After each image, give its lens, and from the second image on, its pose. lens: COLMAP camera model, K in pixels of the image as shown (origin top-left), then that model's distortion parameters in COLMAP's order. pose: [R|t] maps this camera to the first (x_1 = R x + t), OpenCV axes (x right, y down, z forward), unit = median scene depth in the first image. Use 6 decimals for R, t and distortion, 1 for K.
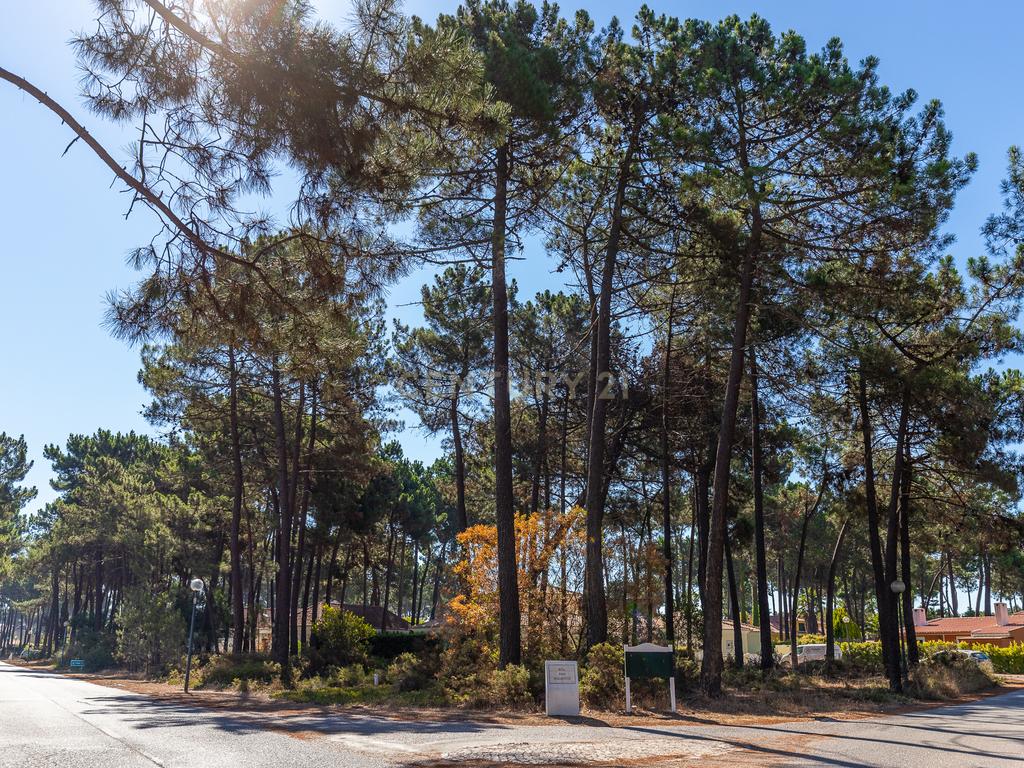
lens RADIAL K [[1011.3, 0, 512.0], [0, 1011.3, 384.0], [0, 0, 1]] dist [-0.002867, 0.003750]
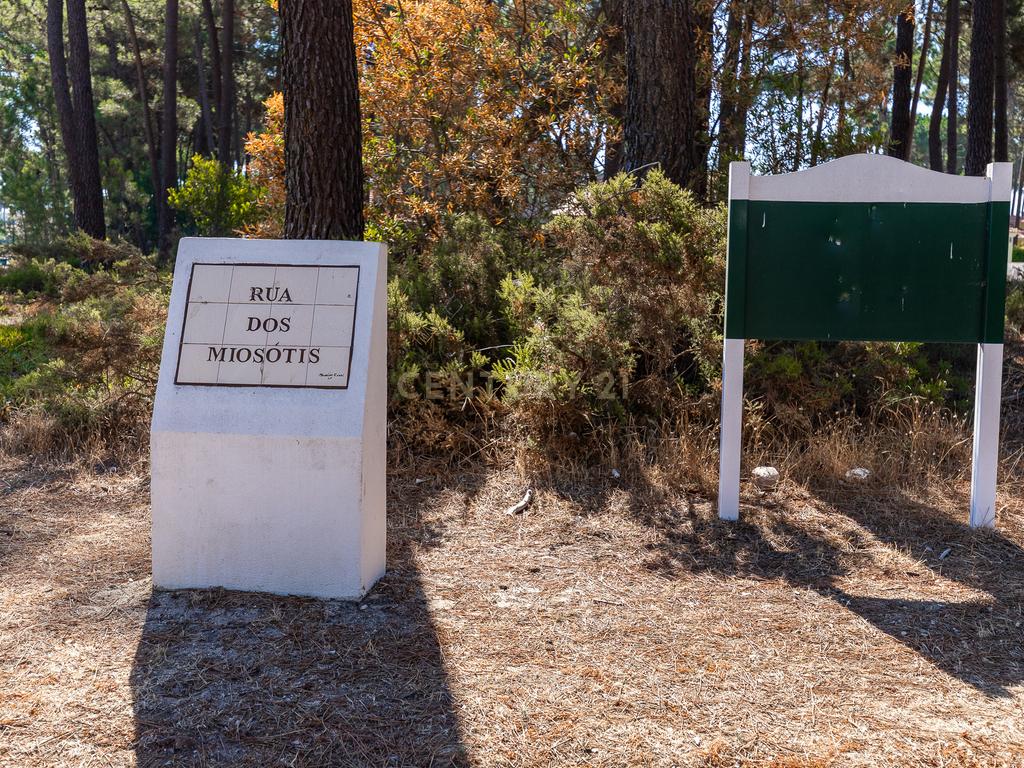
lens RADIAL K [[1011.3, 0, 512.0], [0, 1011.3, 384.0], [0, 0, 1]] dist [-0.002867, 0.003750]
pose [[0.985033, 0.039634, -0.167747, 0.103091], [0.025559, 0.928859, 0.369551, 0.223068], [0.170460, -0.368308, 0.913944, 0.803494]]
